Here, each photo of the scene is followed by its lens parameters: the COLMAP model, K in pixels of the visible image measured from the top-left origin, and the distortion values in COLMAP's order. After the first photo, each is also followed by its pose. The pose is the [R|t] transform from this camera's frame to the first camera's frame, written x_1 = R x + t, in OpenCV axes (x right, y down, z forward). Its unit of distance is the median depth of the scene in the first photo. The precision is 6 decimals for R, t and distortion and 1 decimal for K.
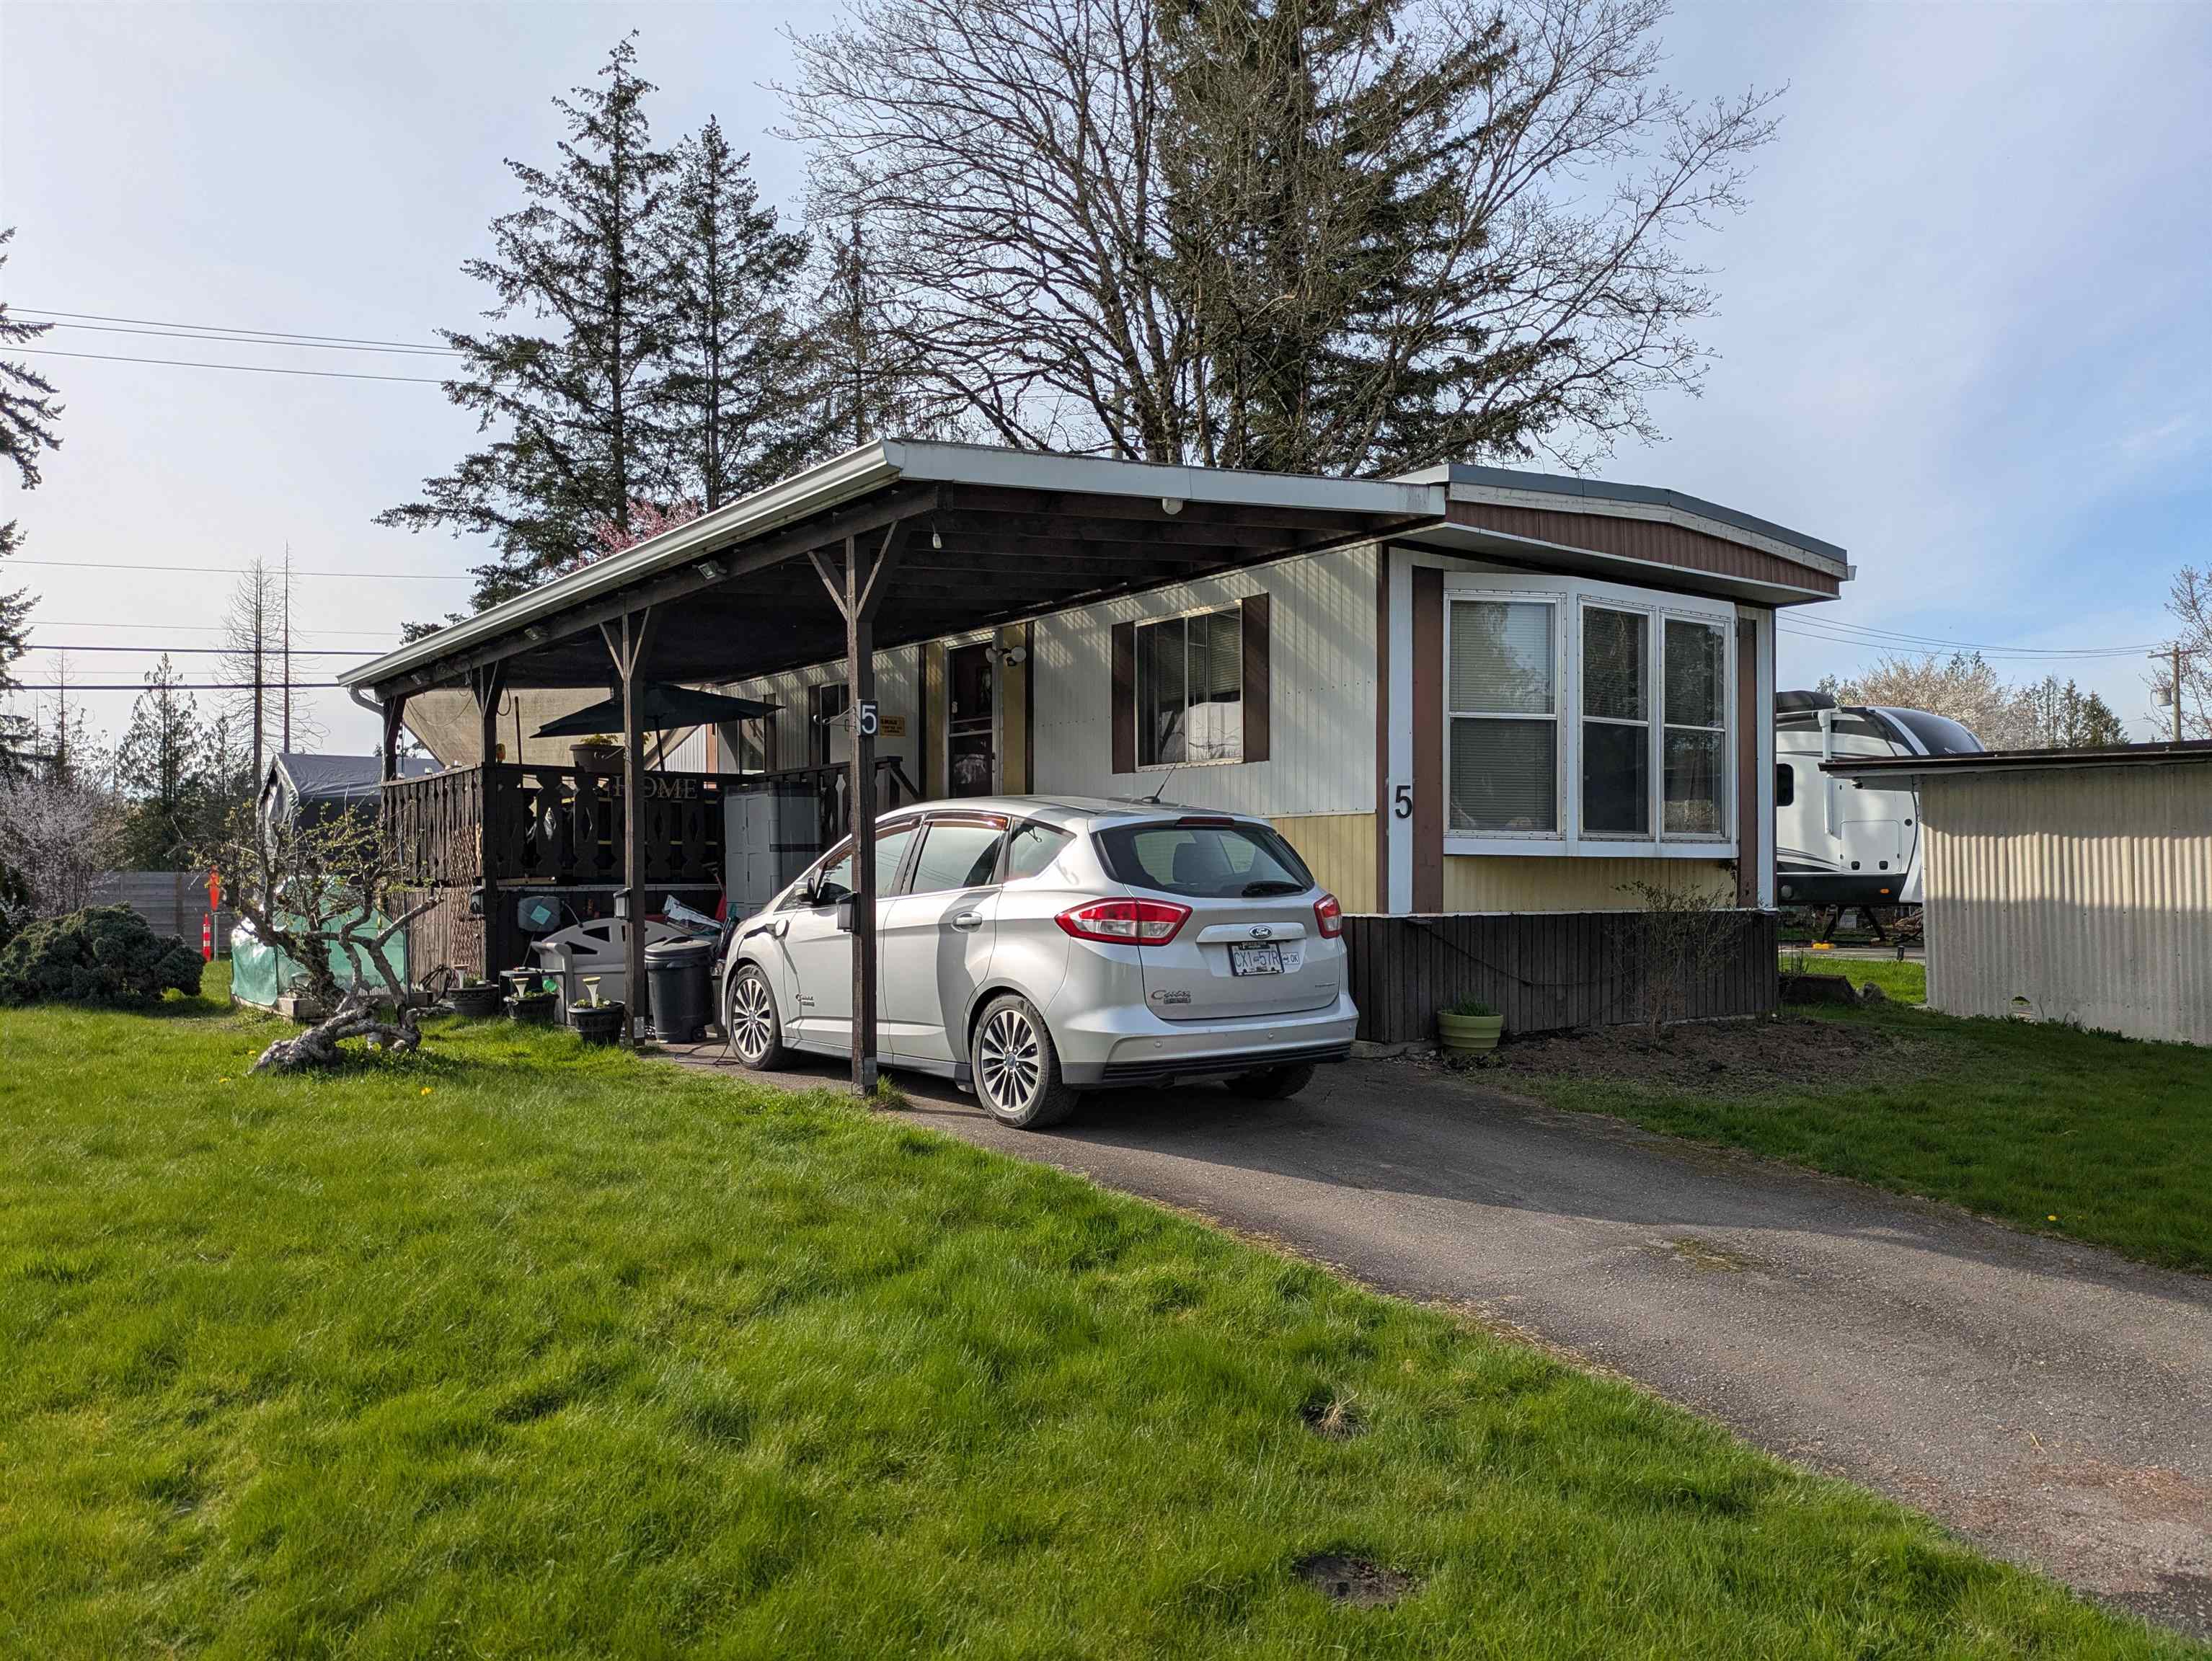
lens RADIAL K [[1632.5, 0, 1088.9], [0, 1632.5, 838.7], [0, 0, 1]] dist [0.050738, -0.044950]
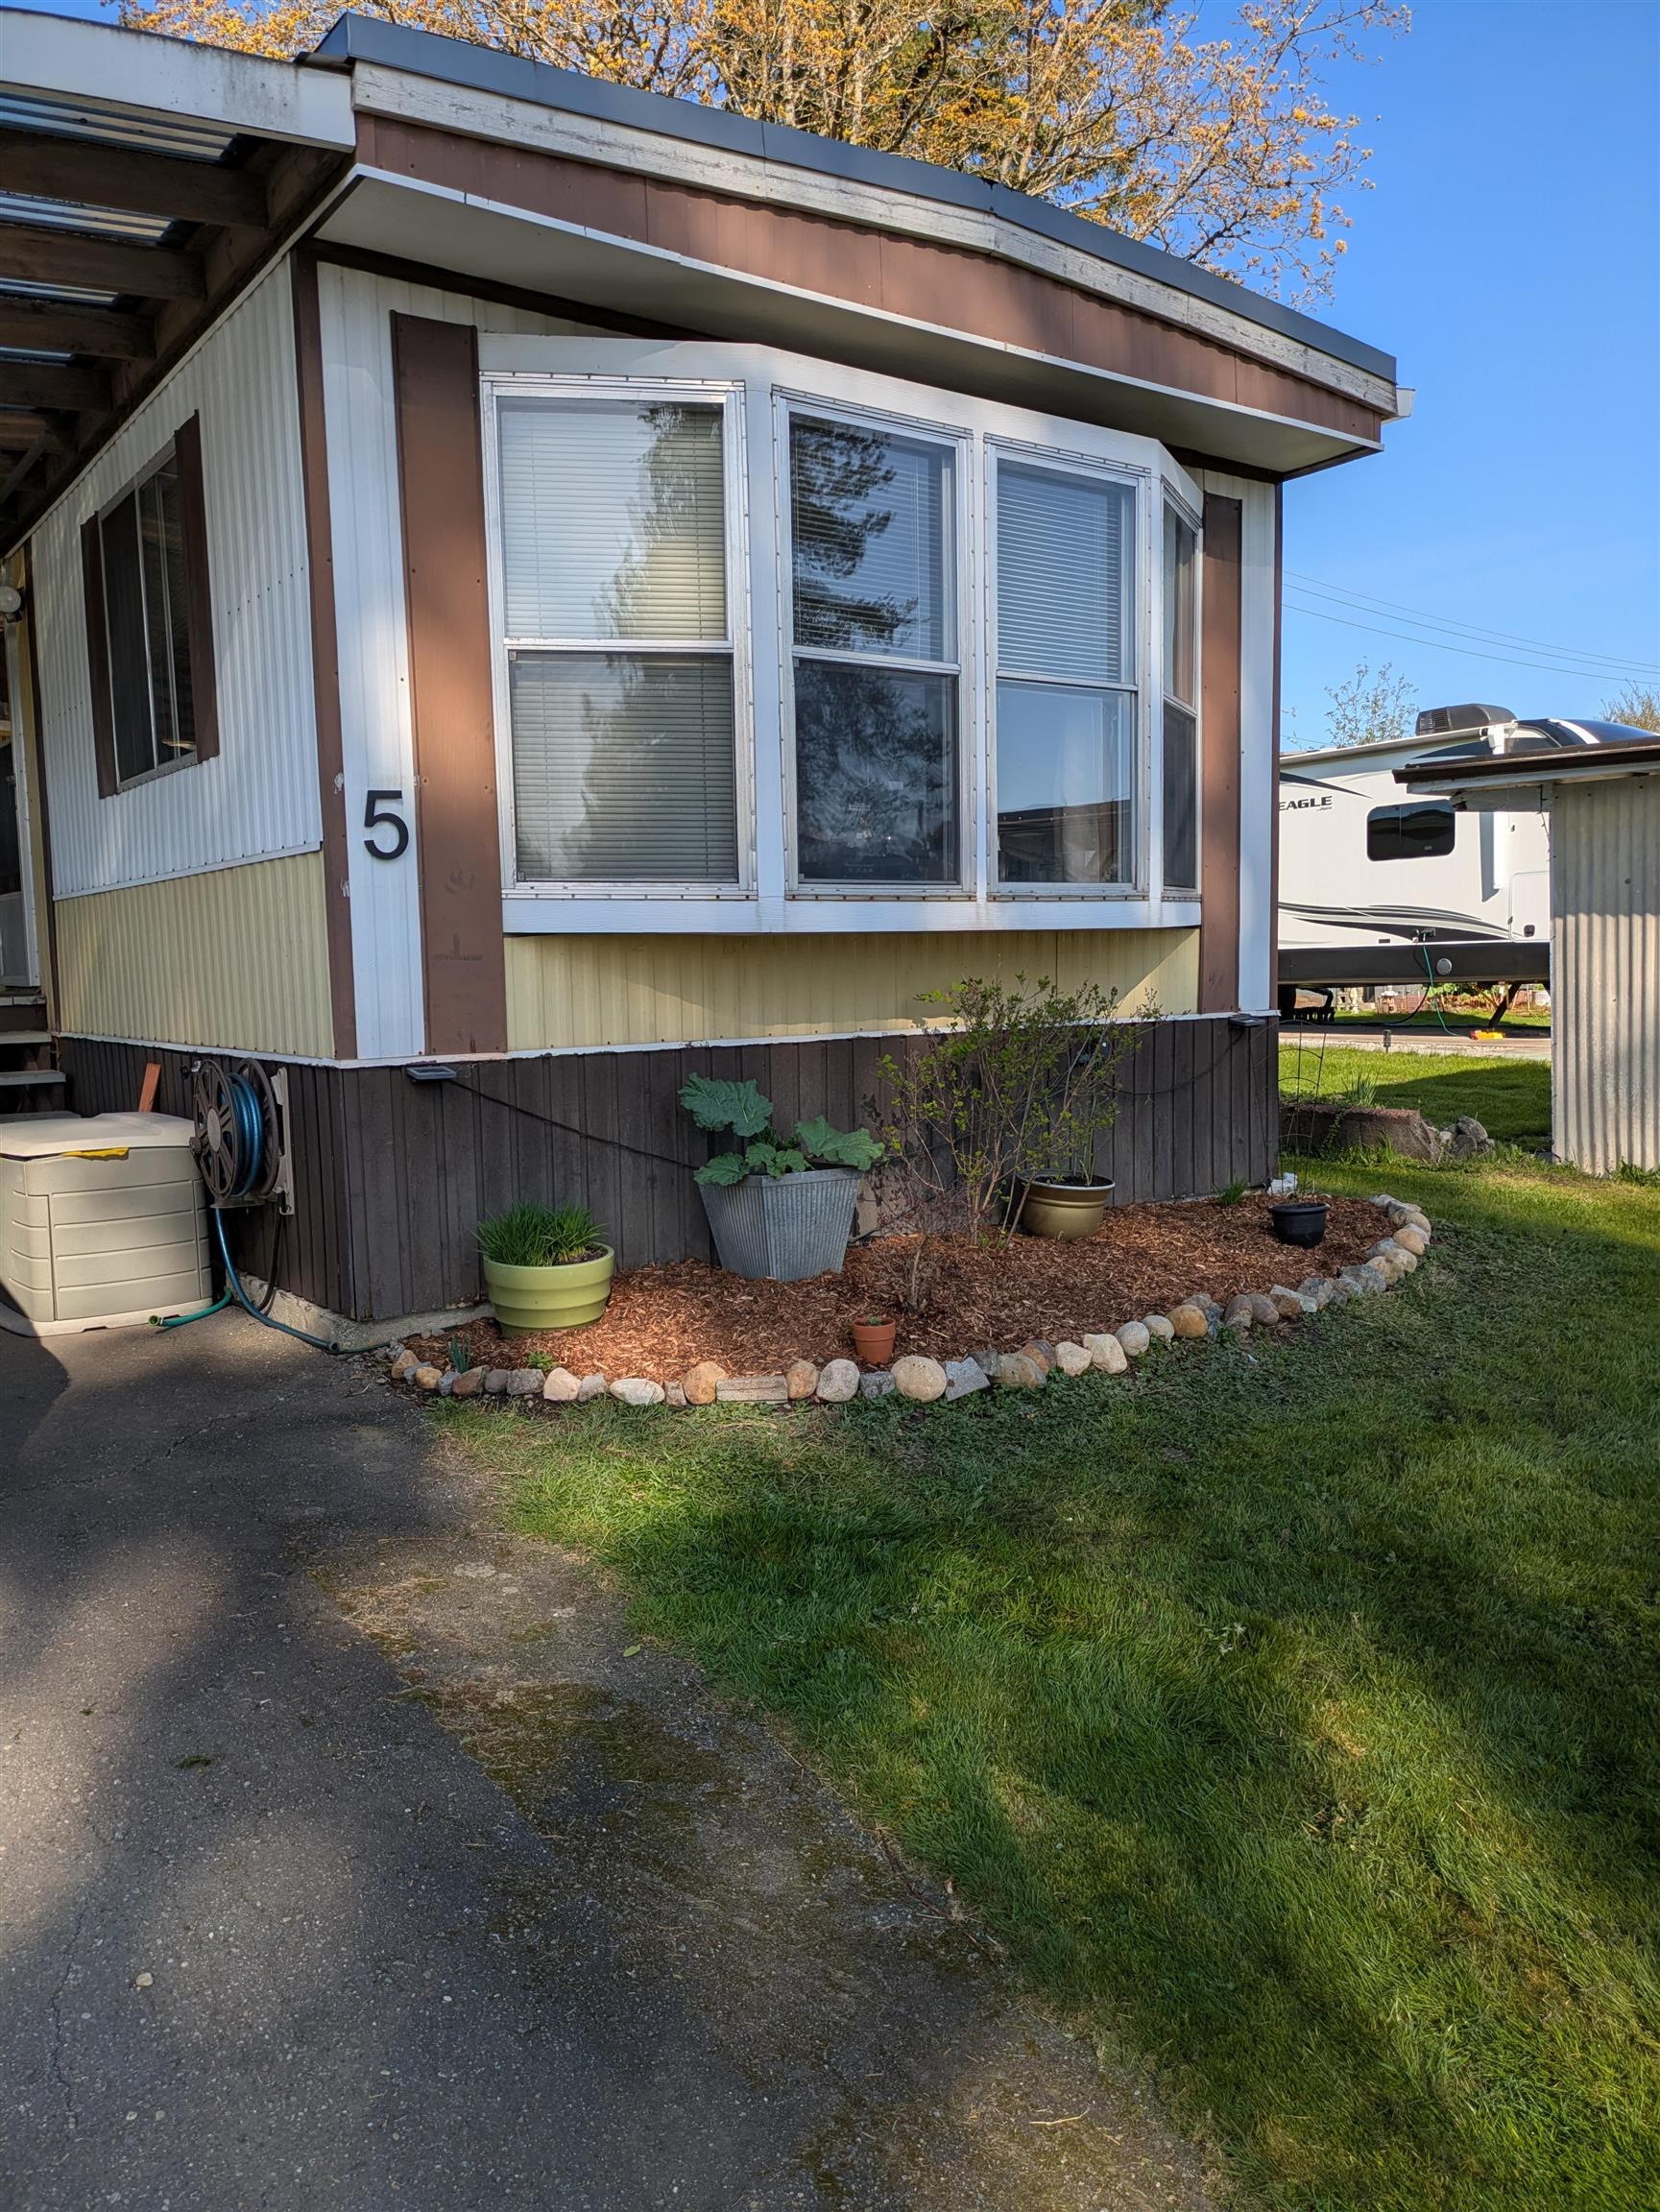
lens RADIAL K [[1635.6, 0, 845.9], [0, 1635.6, 1103.4], [0, 0, 1]] dist [0.024979, -0.026682]
pose [[0.999791, -0.020467, 0.000071, 0.315761], [0.020328, 0.993409, 0.112809, 0.006694], [-0.002379, -0.112784, 0.993617, 0.499491]]
